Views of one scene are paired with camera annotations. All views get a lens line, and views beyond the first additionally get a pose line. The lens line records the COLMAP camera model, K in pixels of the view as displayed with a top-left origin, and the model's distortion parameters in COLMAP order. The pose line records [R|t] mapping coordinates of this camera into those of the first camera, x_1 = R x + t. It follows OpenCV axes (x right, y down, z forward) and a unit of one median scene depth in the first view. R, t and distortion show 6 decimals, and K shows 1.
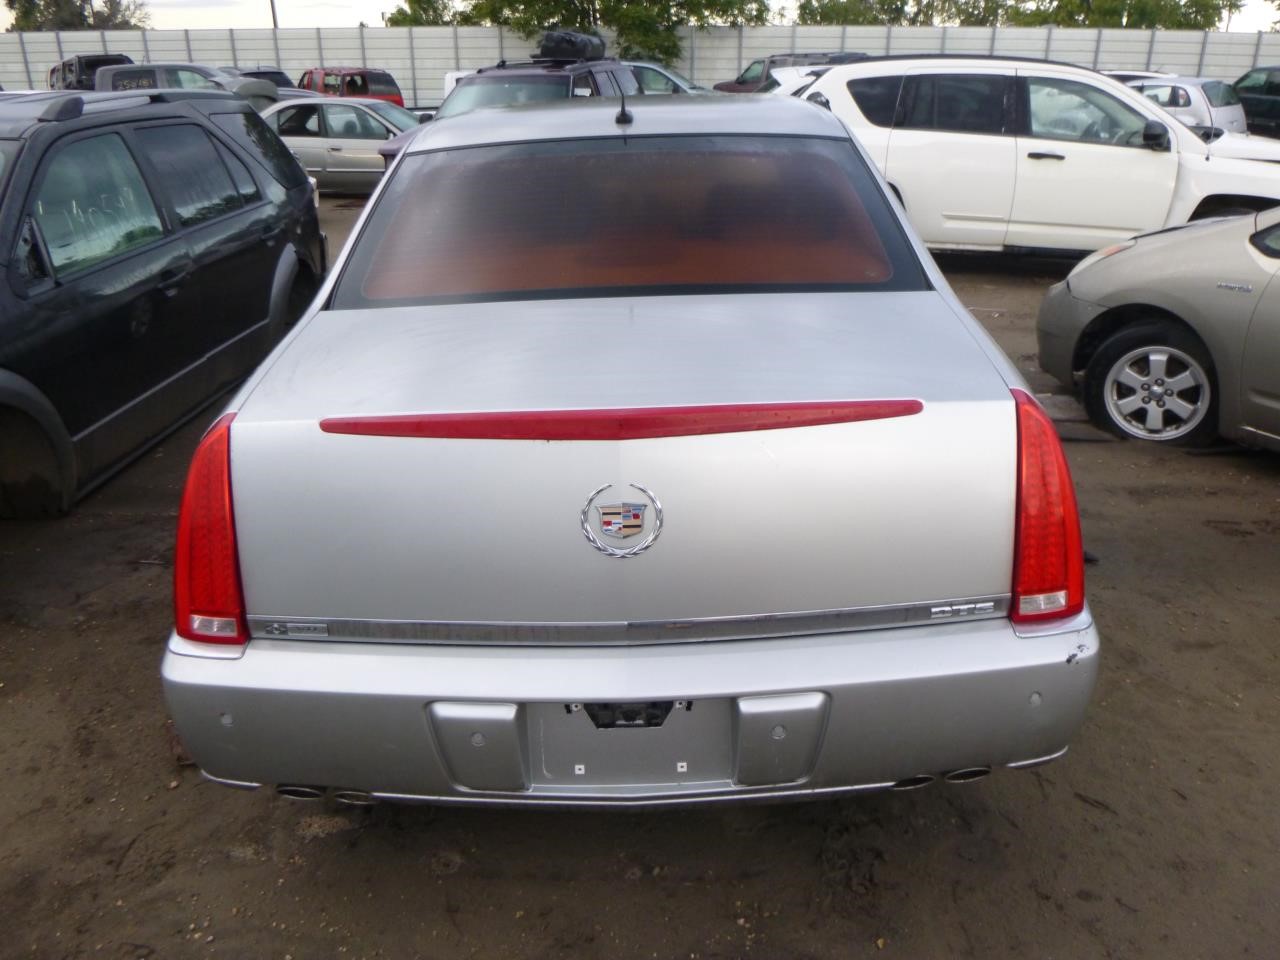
lens RADIAL K [[973.9, 0, 635.7], [0, 973.9, 476.2], [0, 0, 1]] dist [-0.021698, -0.009302]
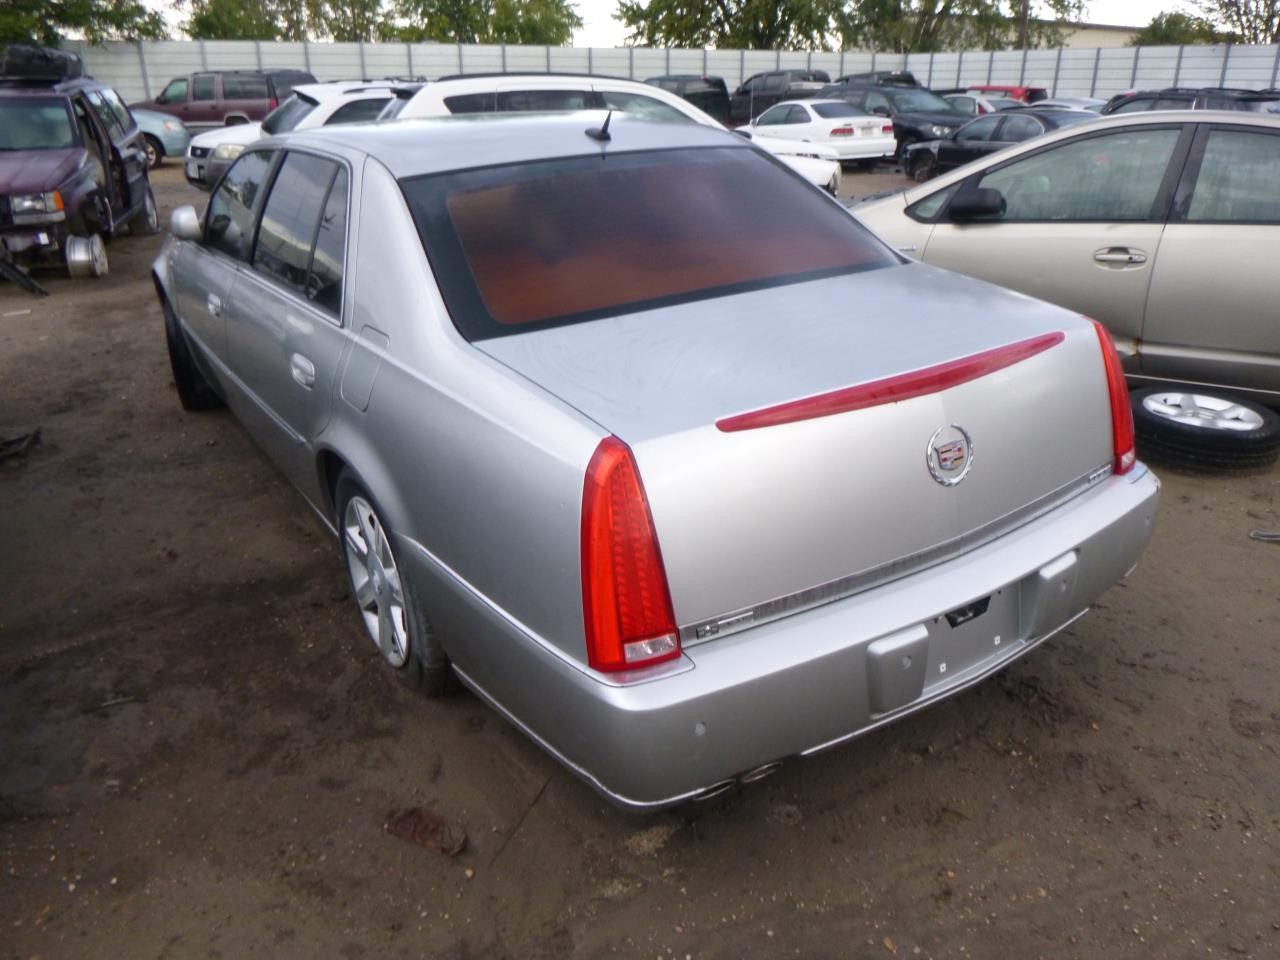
lens RADIAL K [[973.9, 0, 645.3], [0, 973.9, 490.8], [0, 0, 1]] dist [-0.021698, -0.009302]
pose [[0.830721, -0.214734, 0.513608, -0.212963], [0.215140, 0.974765, 0.059567, -0.014687], [-0.513438, 0.061014, 0.855955, 0.032213]]
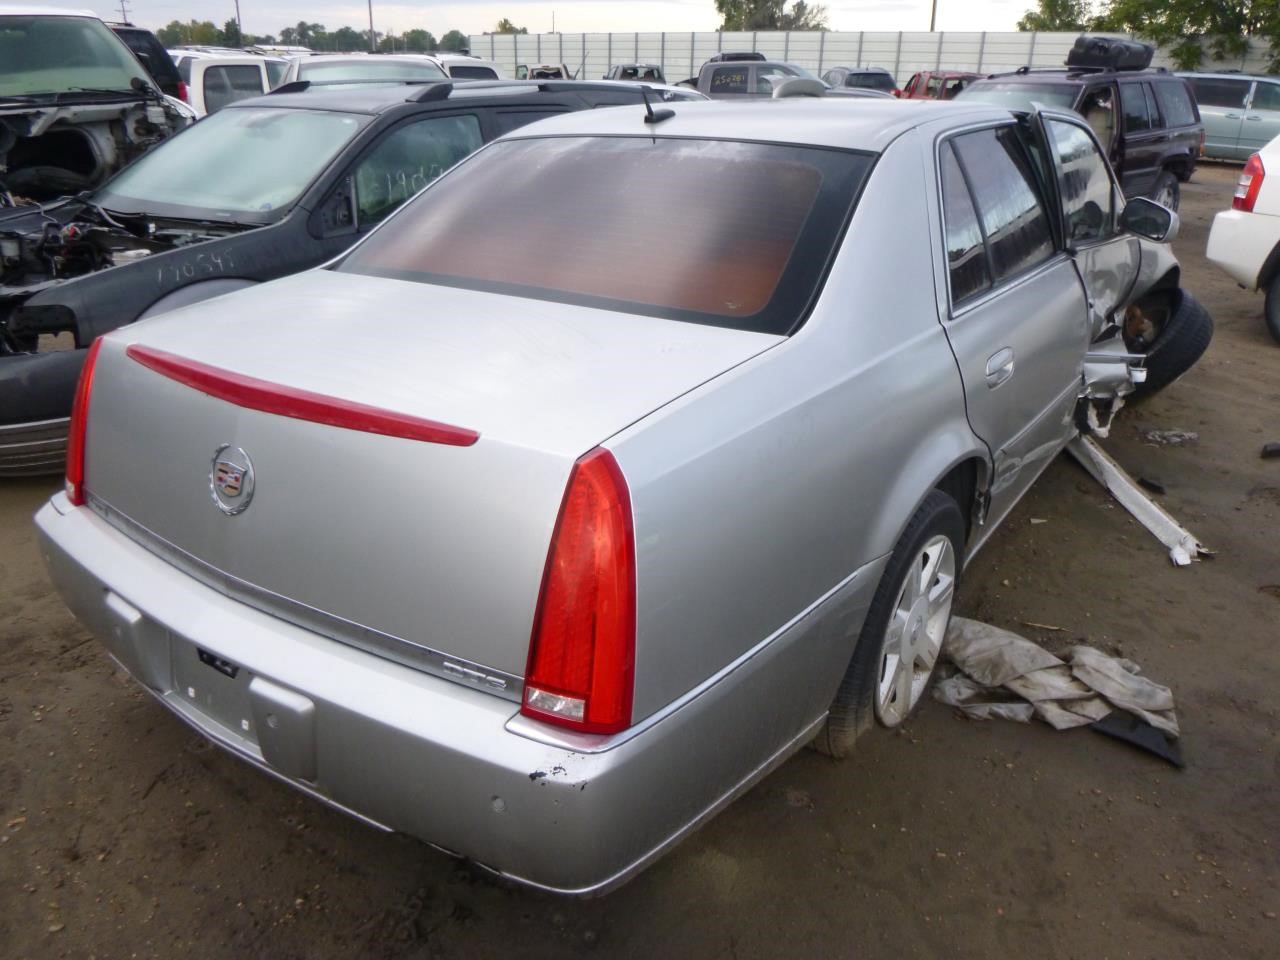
lens RADIAL K [[973.9, 0, 642.4], [0, 973.9, 470.4], [0, 0, 1]] dist [-0.021698, -0.009302]
pose [[0.815395, 0.237312, -0.528028, 0.200892], [-0.242109, 0.968310, 0.061318, -0.030509], [0.525846, 0.077842, 0.847010, 0.072372]]
